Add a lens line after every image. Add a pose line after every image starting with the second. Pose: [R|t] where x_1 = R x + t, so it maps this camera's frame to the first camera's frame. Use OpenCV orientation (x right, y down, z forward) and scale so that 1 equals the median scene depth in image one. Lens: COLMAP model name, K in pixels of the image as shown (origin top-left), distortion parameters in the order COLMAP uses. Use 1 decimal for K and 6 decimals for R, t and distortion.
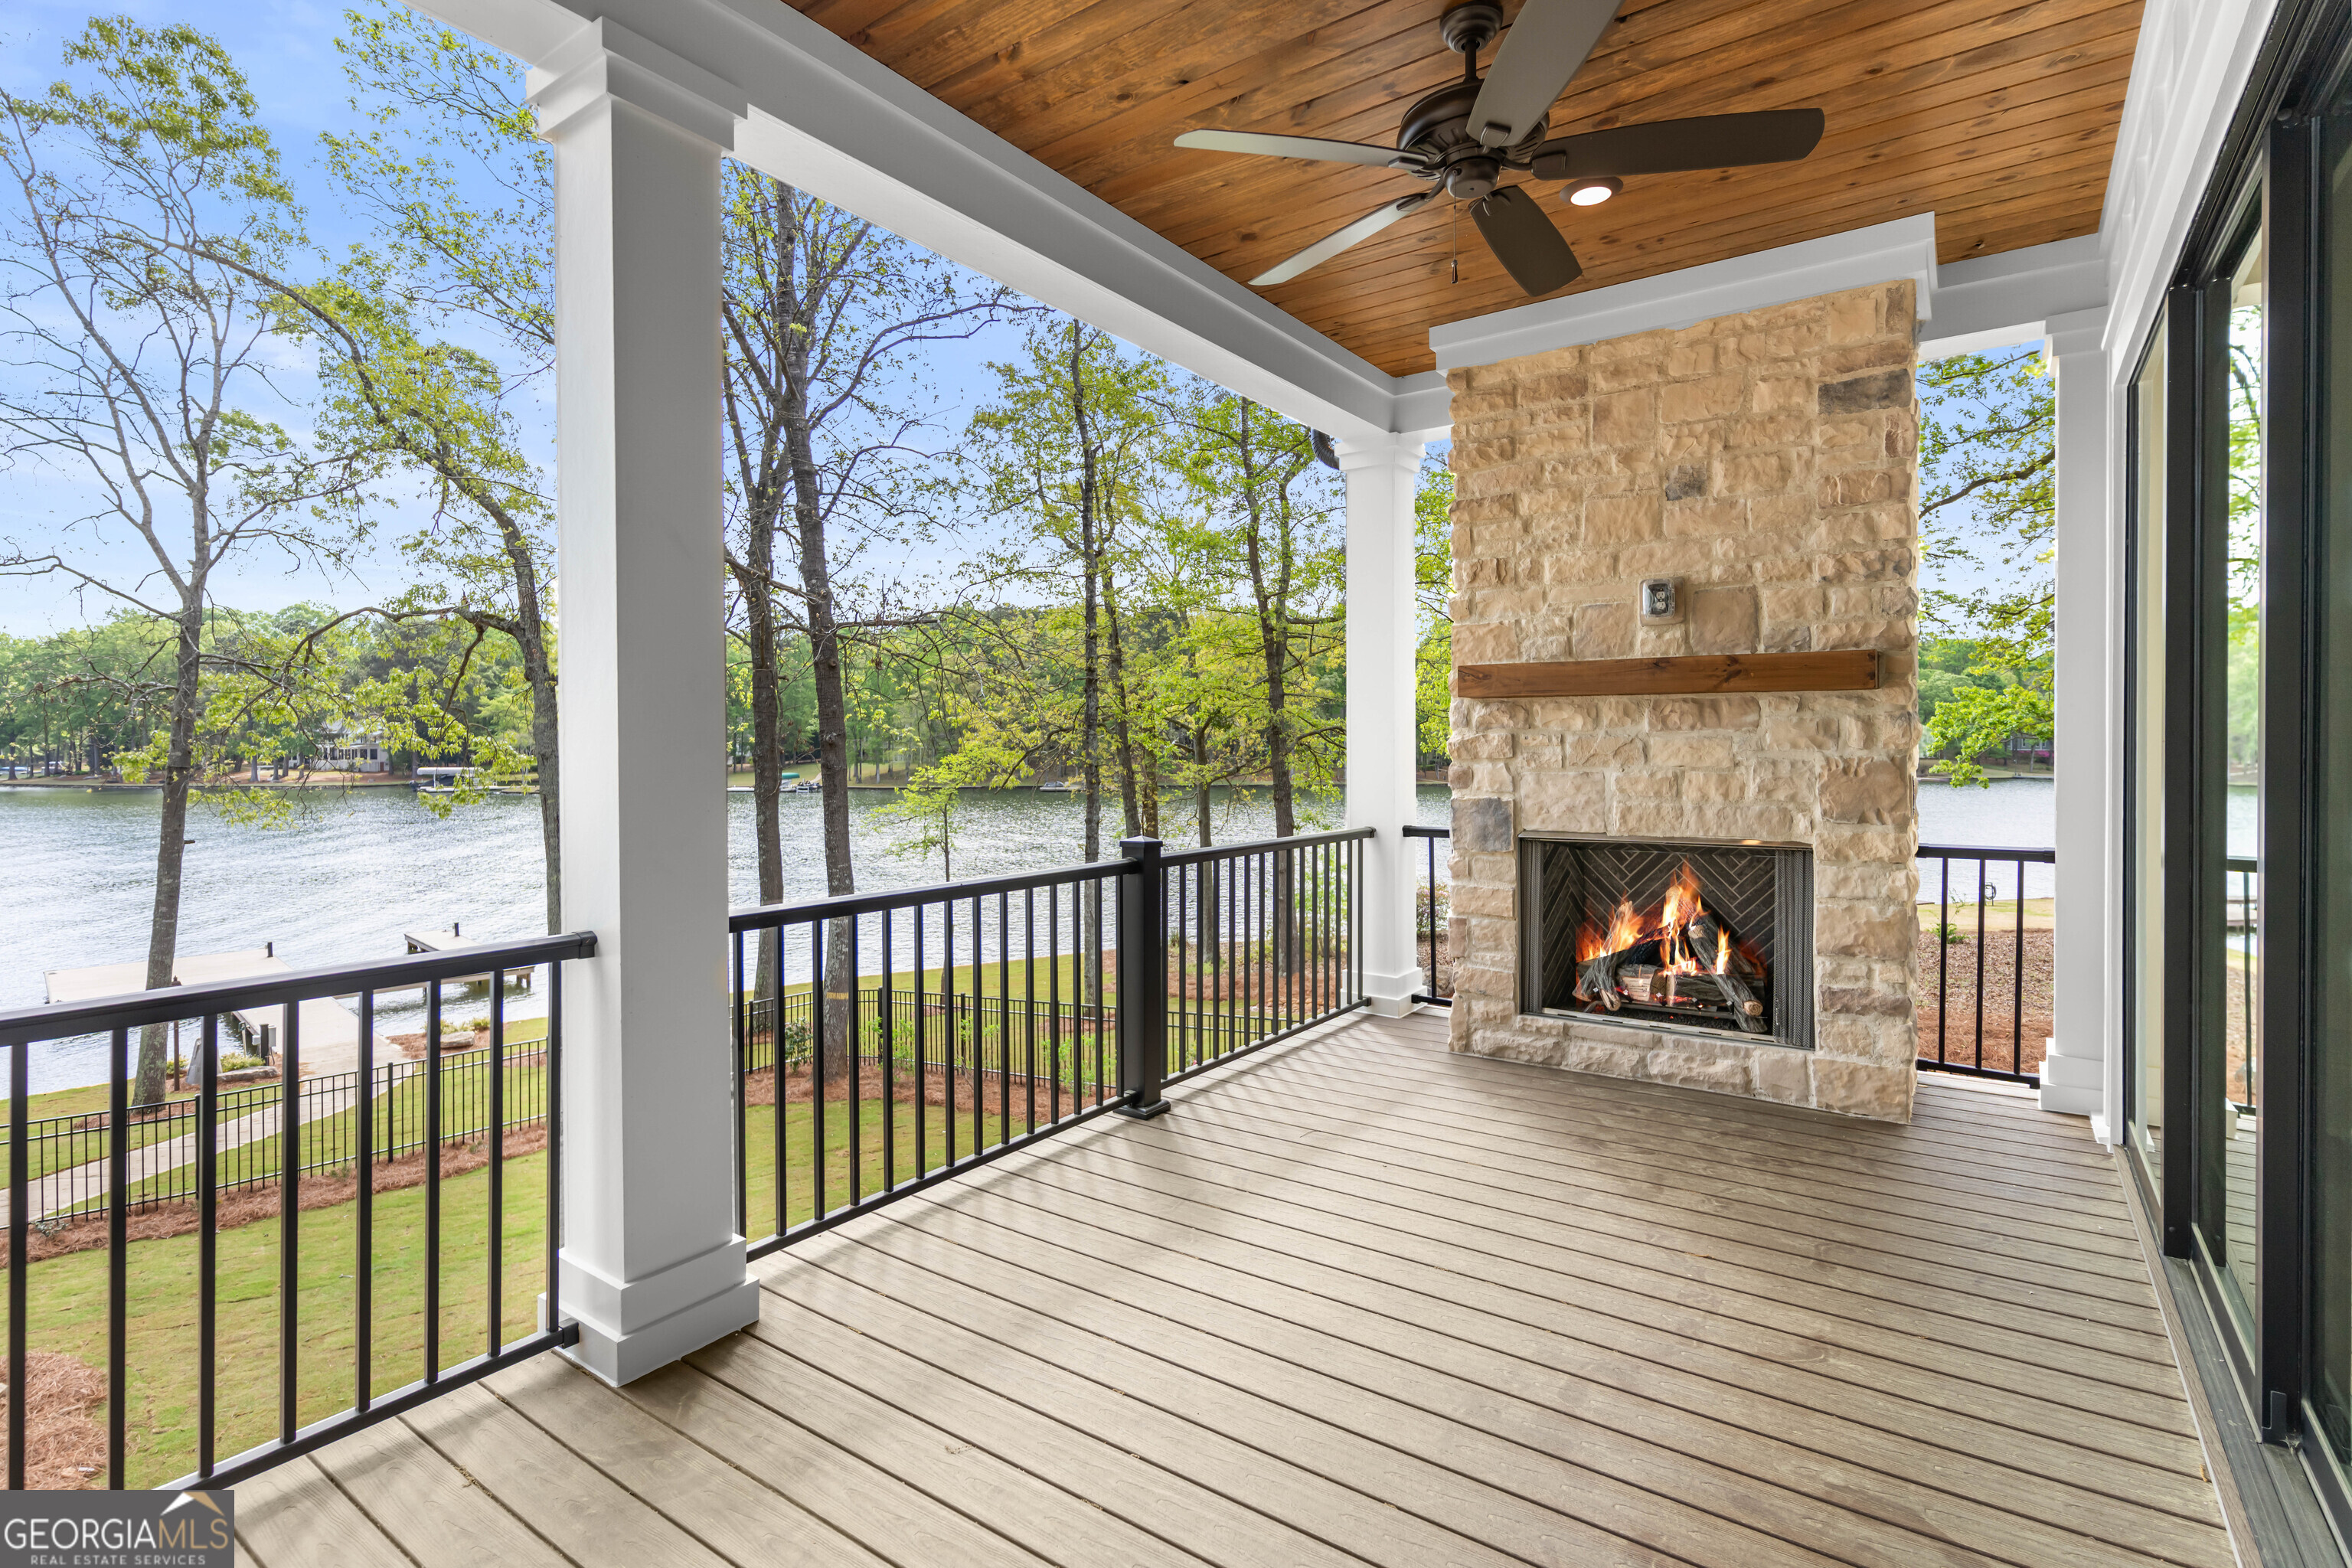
lens RADIAL K [[1137.7, 0, 1169.8], [0, 1137.7, 755.1], [0, 0, 1]] dist [-0.002743, 0.000872]
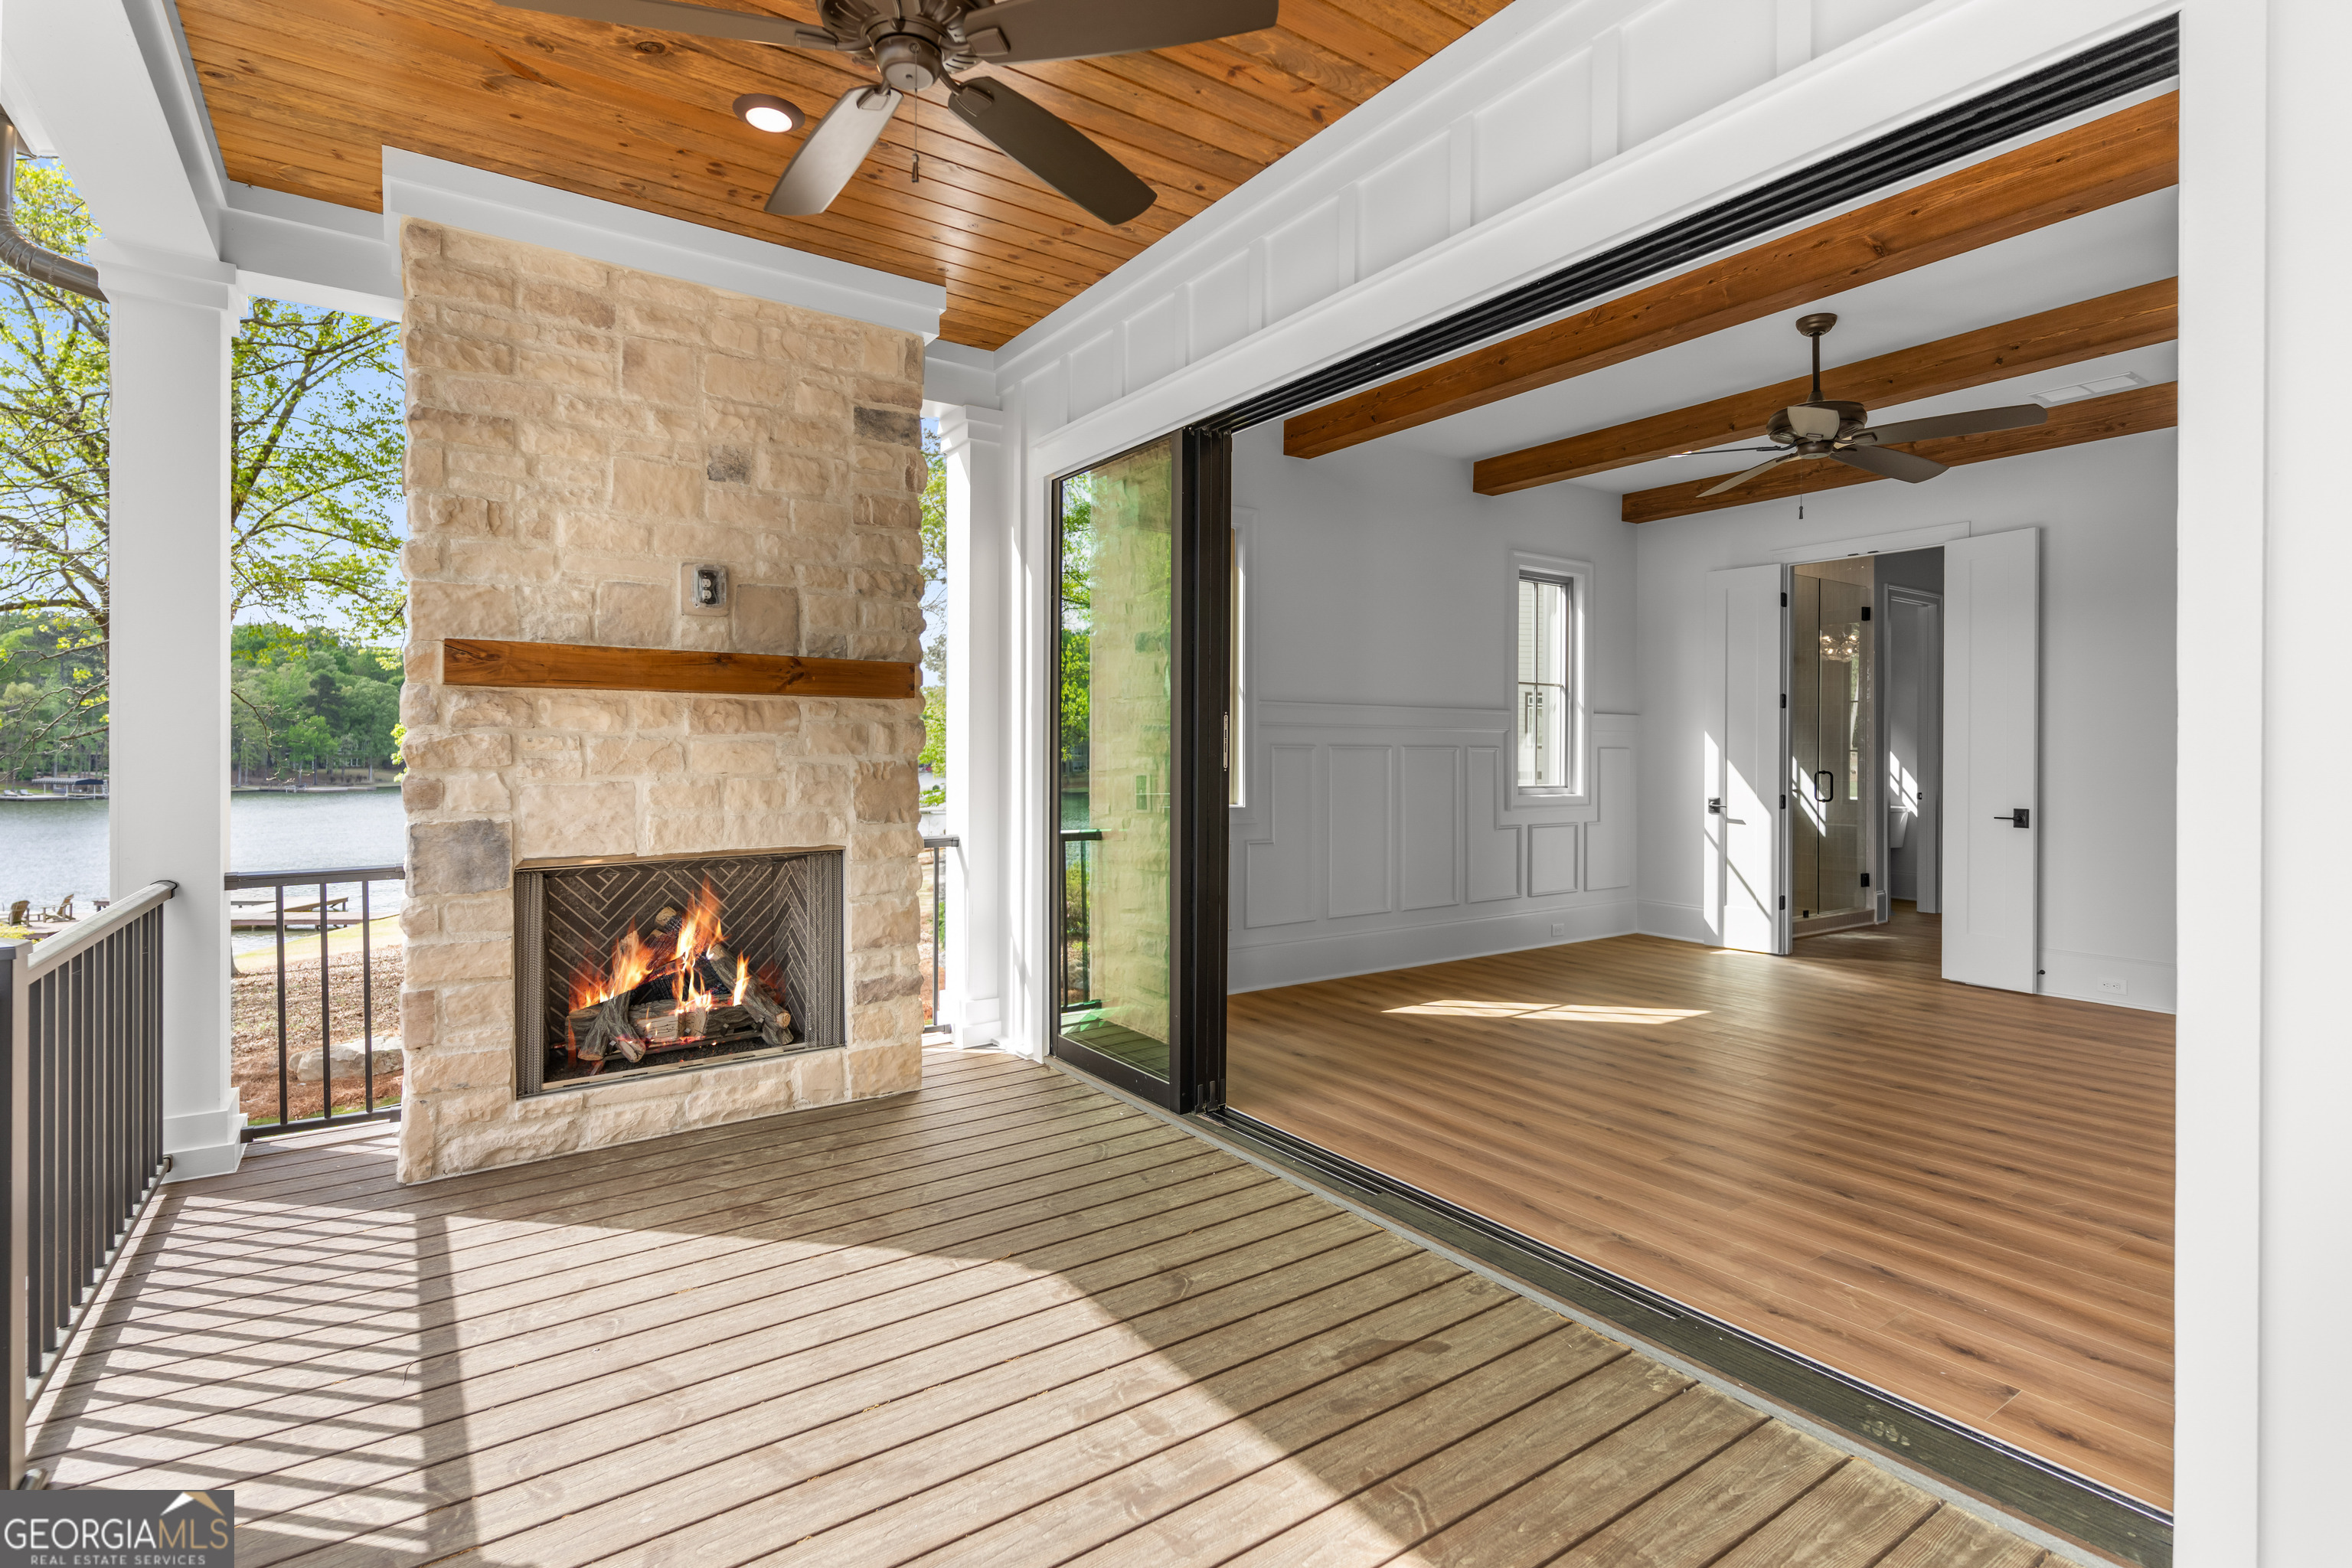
lens RADIAL K [[1137.7, 0, 1154.2], [0, 1137.7, 749.4], [0, 0, 1]] dist [-0.002743, 0.000872]
pose [[0.324821, 0.005130, 0.945761, -0.298866], [0.006981, 0.999945, -0.007822, 0.000602], [-0.945750, 0.009143, 0.324768, 0.368488]]
